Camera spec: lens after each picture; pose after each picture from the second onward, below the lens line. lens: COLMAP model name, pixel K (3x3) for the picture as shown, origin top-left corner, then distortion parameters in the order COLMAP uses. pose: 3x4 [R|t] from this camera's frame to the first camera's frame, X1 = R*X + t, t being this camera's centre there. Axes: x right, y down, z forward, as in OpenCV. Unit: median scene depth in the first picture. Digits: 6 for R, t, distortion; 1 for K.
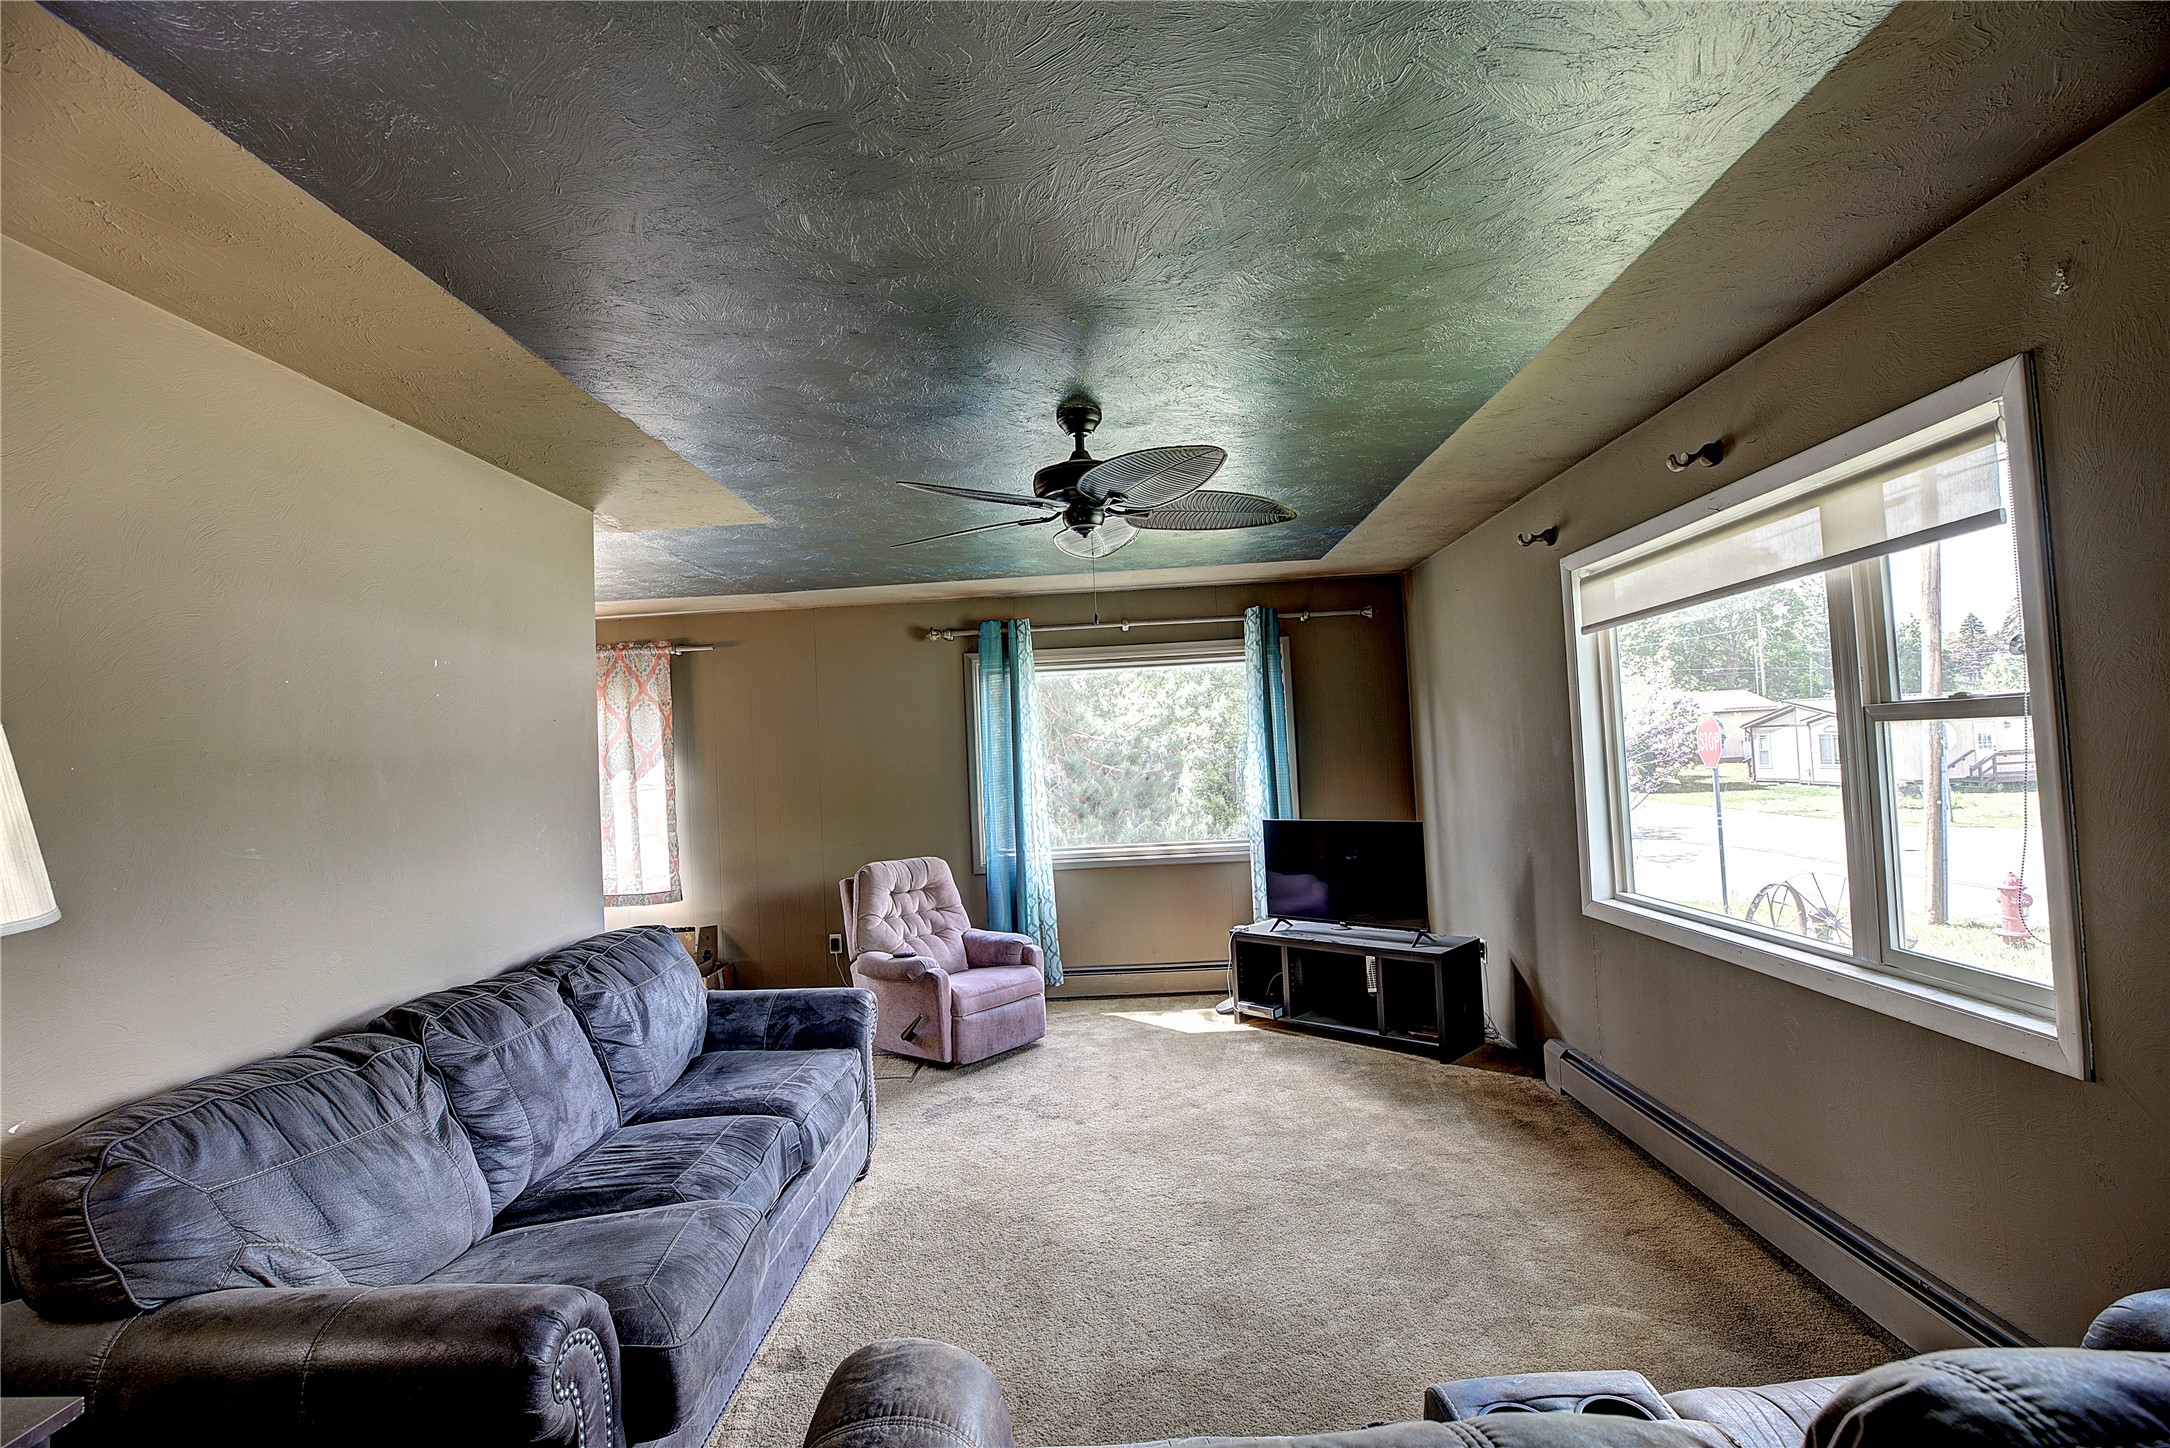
lens RADIAL K [[986.7, 0, 1076.2], [0, 986.7, 719.9], [0, 0, 1]] dist [-0.043780, 0.011595]
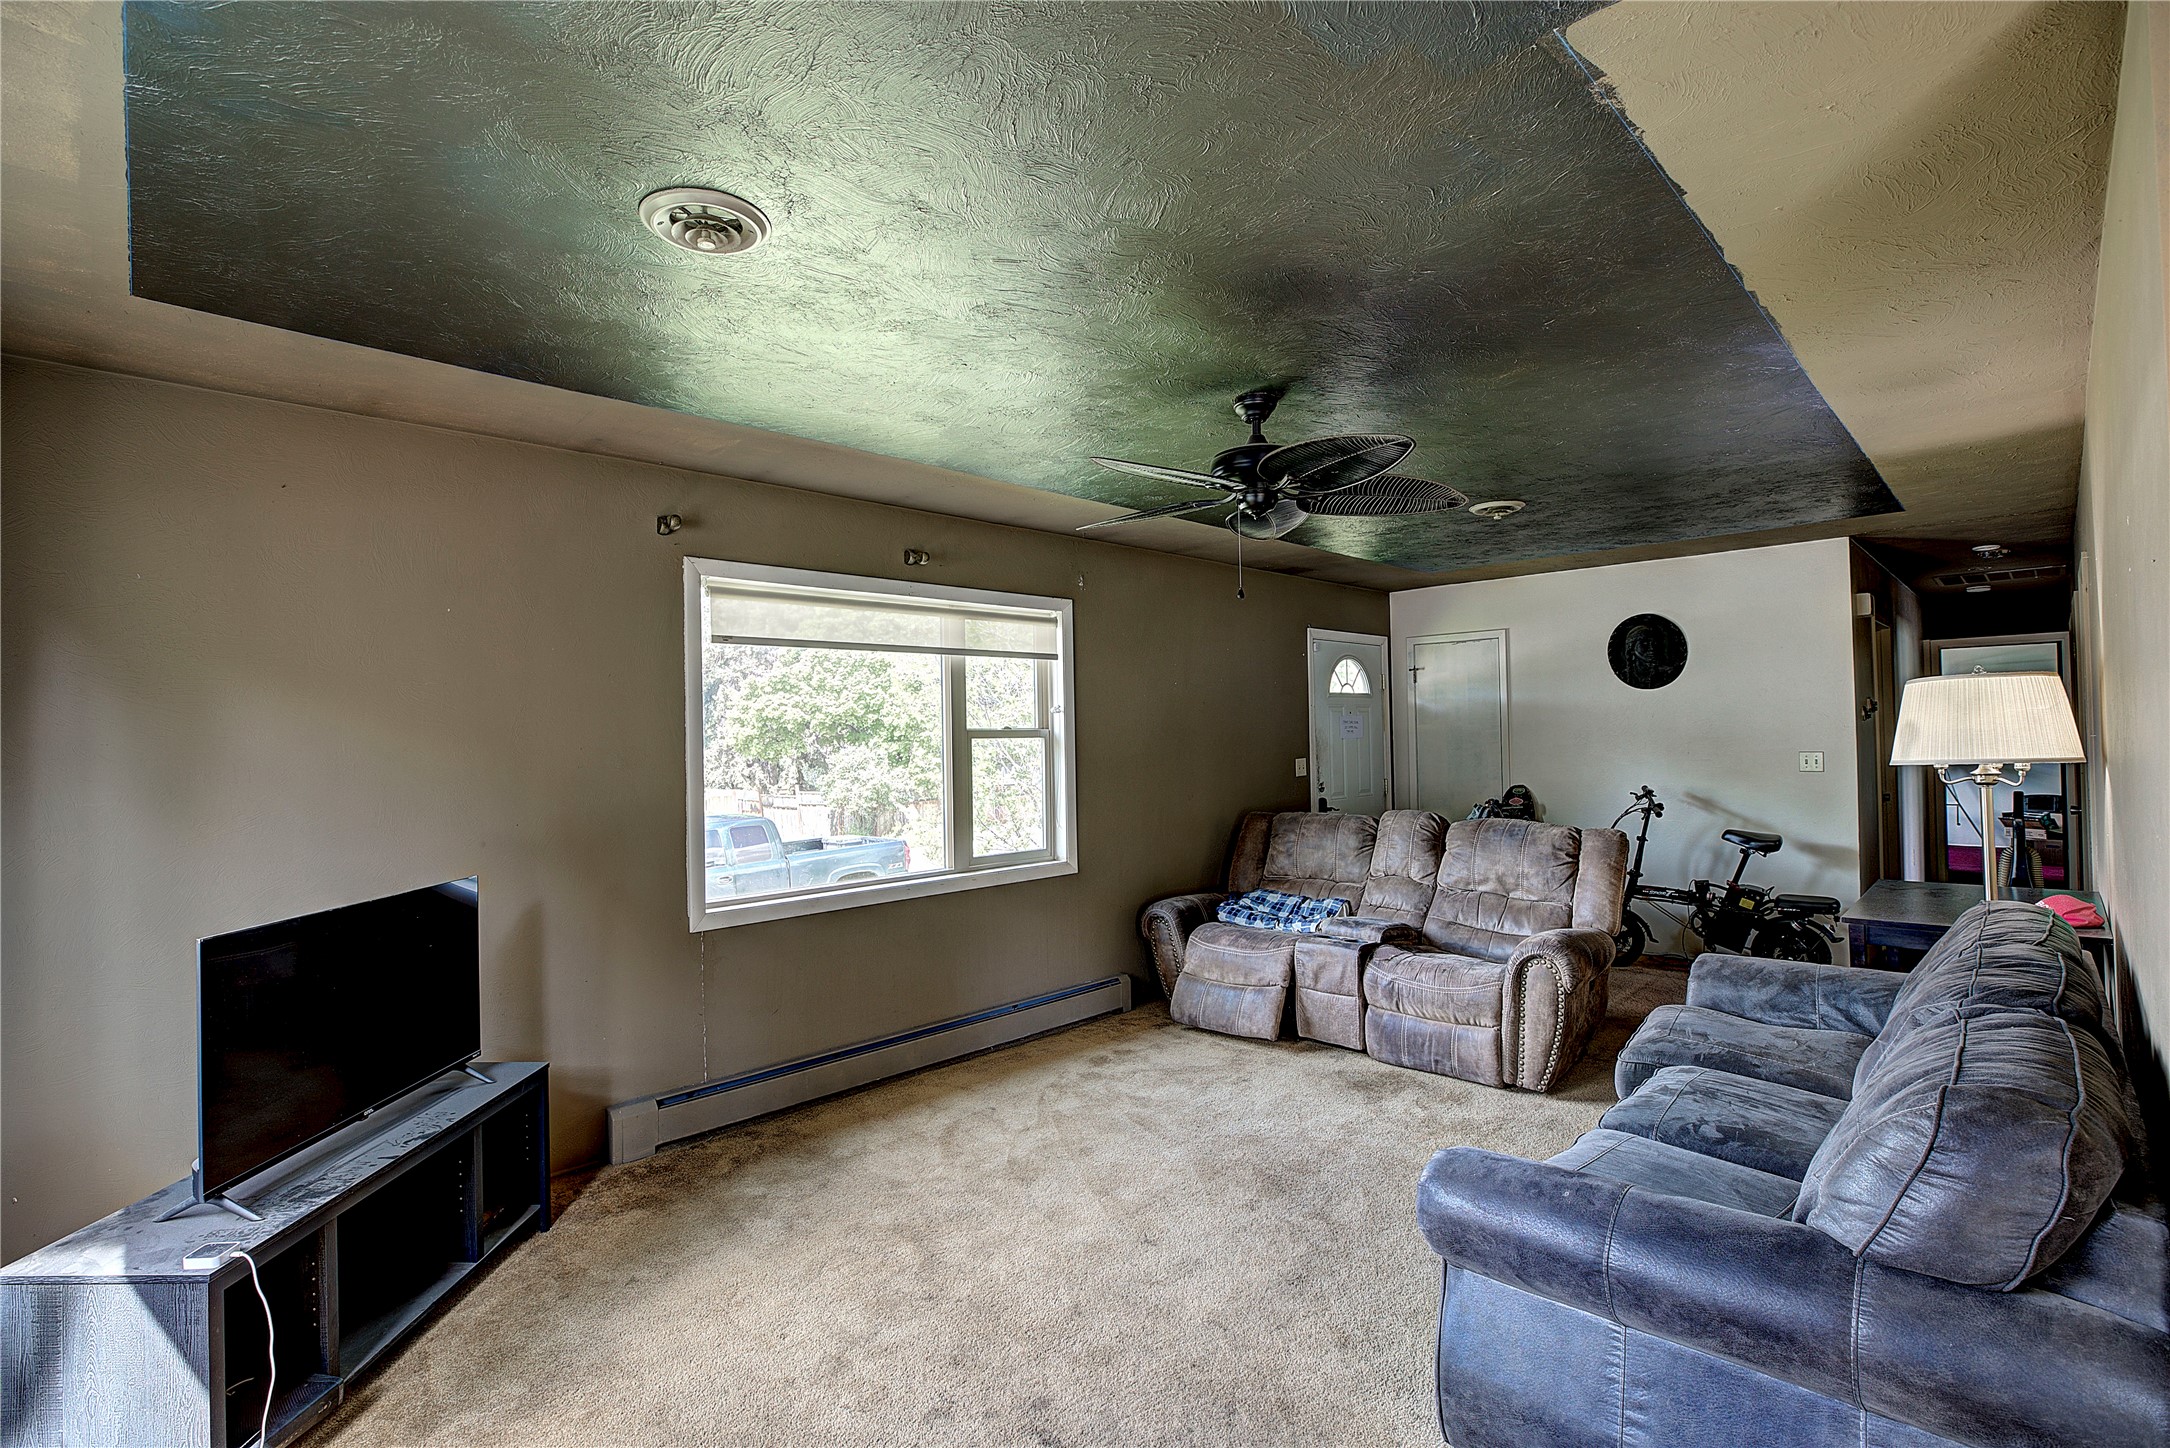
lens RADIAL K [[986.7, 0, 1083.2], [0, 986.7, 710.4], [0, 0, 1]] dist [-0.043780, 0.011595]
pose [[-0.734781, 0.058787, 0.675753, -0.609080], [0.016240, 0.997476, -0.069117, 0.078673], [-0.678110, -0.039812, -0.733881, 2.112985]]
